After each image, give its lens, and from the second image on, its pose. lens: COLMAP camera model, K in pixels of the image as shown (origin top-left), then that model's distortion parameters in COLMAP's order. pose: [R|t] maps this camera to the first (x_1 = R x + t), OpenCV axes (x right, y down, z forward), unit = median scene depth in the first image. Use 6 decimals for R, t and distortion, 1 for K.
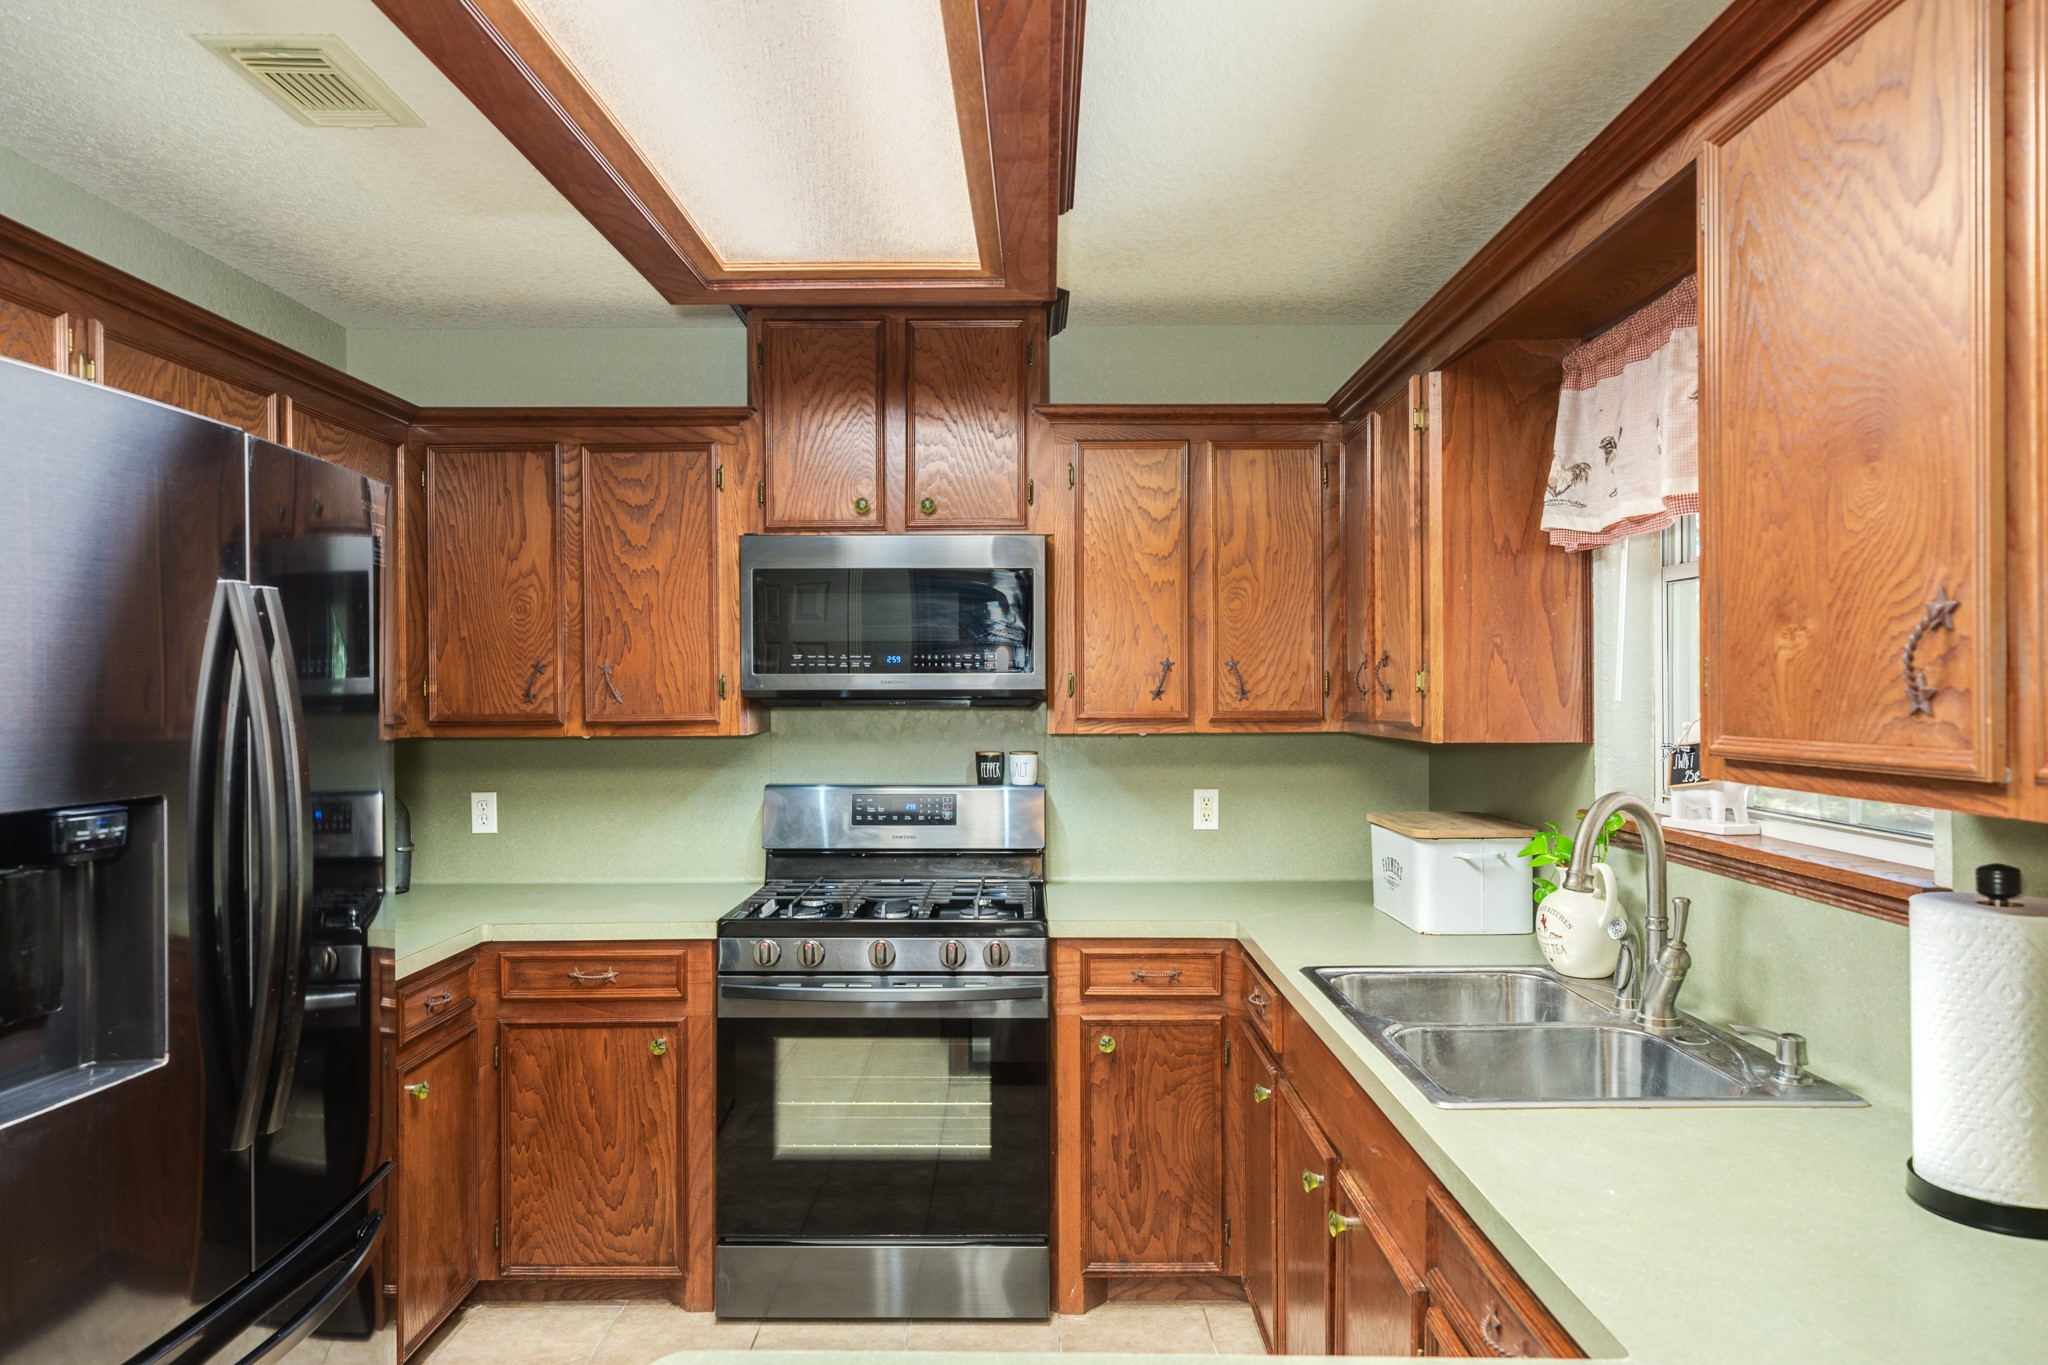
lens RADIAL K [[1322.5, 0, 1016.9], [0, 1322.5, 689.2], [0, 0, 1]] dist [0.010576, 0.001452]
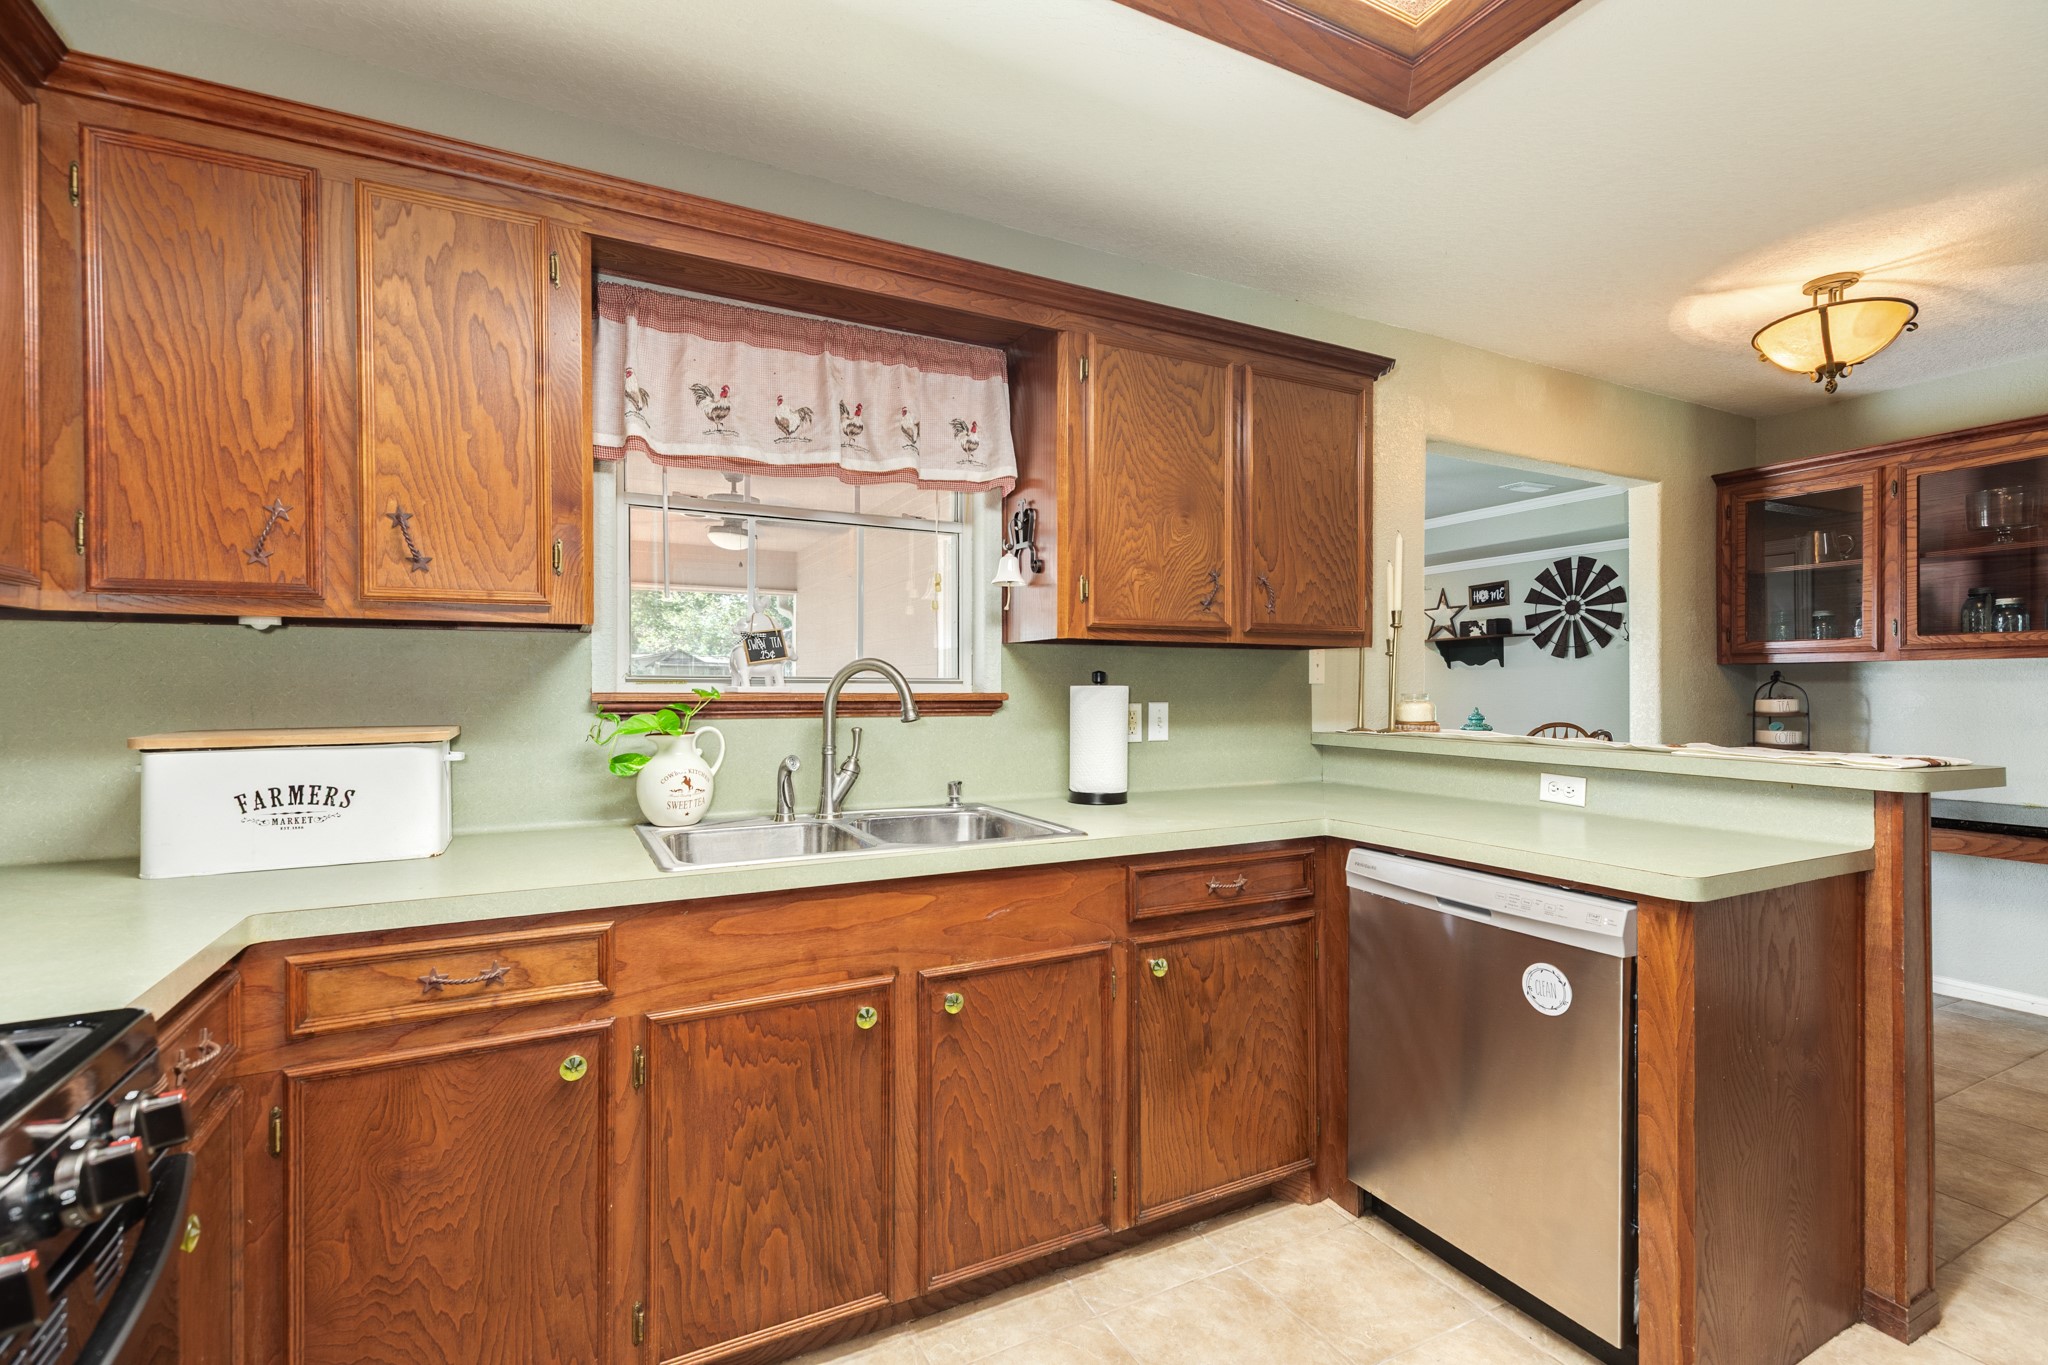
lens RADIAL K [[911.1, 0, 1026.5], [0, 911.1, 685.2], [0, 0, 1]] dist [0.003328, 0.000027]
pose [[-0.467163, 0.003283, 0.884165, -0.323490], [-0.000250, 0.999993, -0.003845, 0.068048], [-0.884171, -0.002018, -0.467159, 0.806843]]
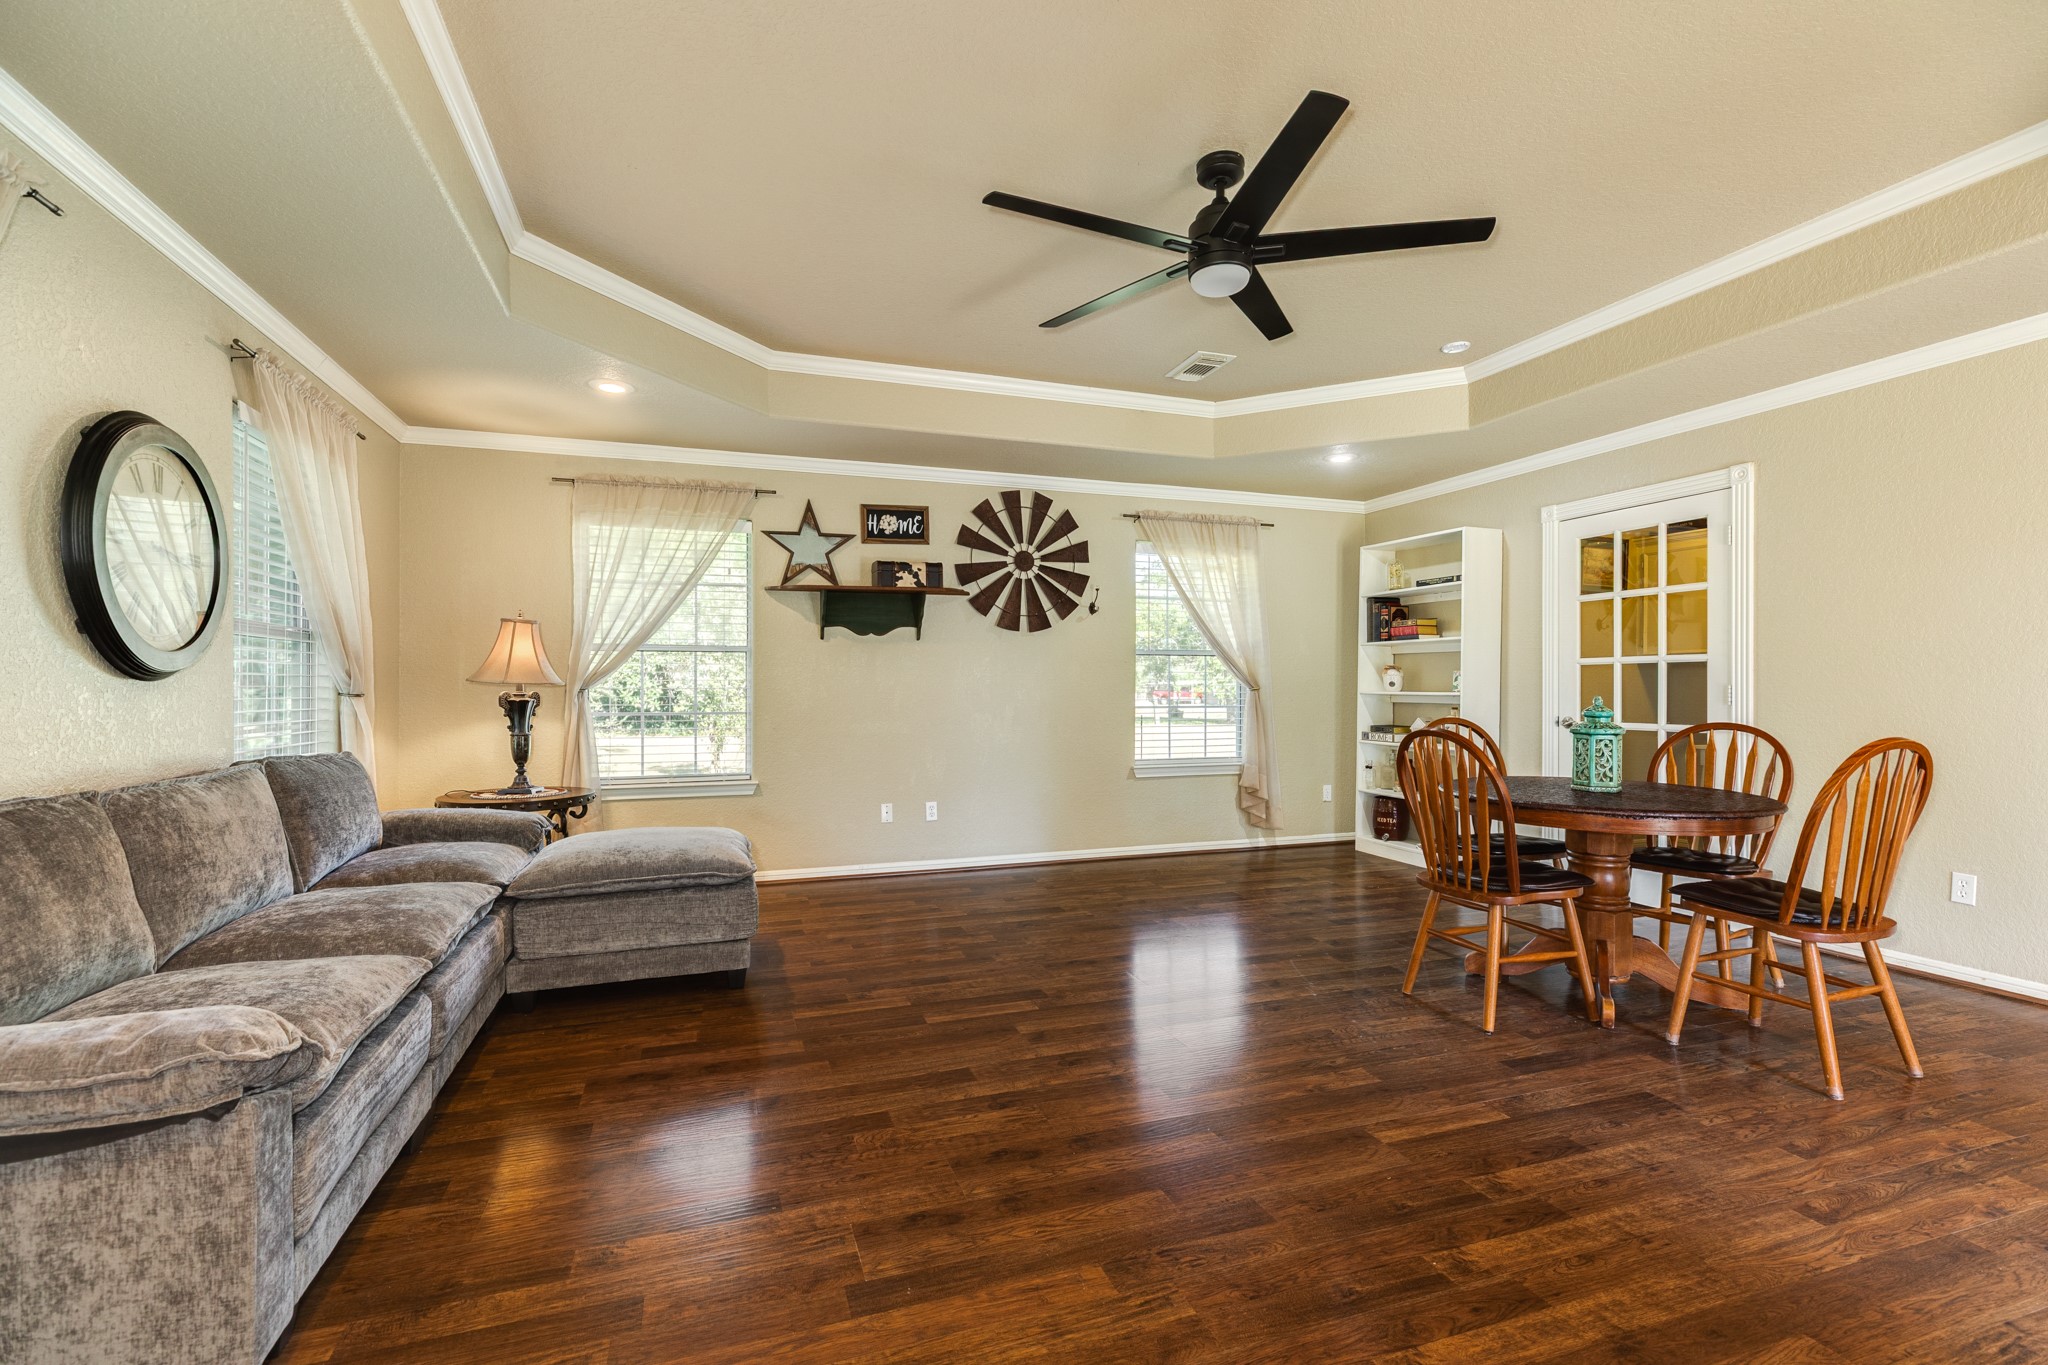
lens RADIAL K [[911.1, 0, 1019.0], [0, 911.1, 686.7], [0, 0, 1]] dist [0.003328, 0.000027]
pose [[-0.941656, -0.000167, -0.336576, 1.748055], [0.000500, 0.999998, -0.001894, 0.094945], [0.336575, -0.001952, -0.941655, 0.017469]]
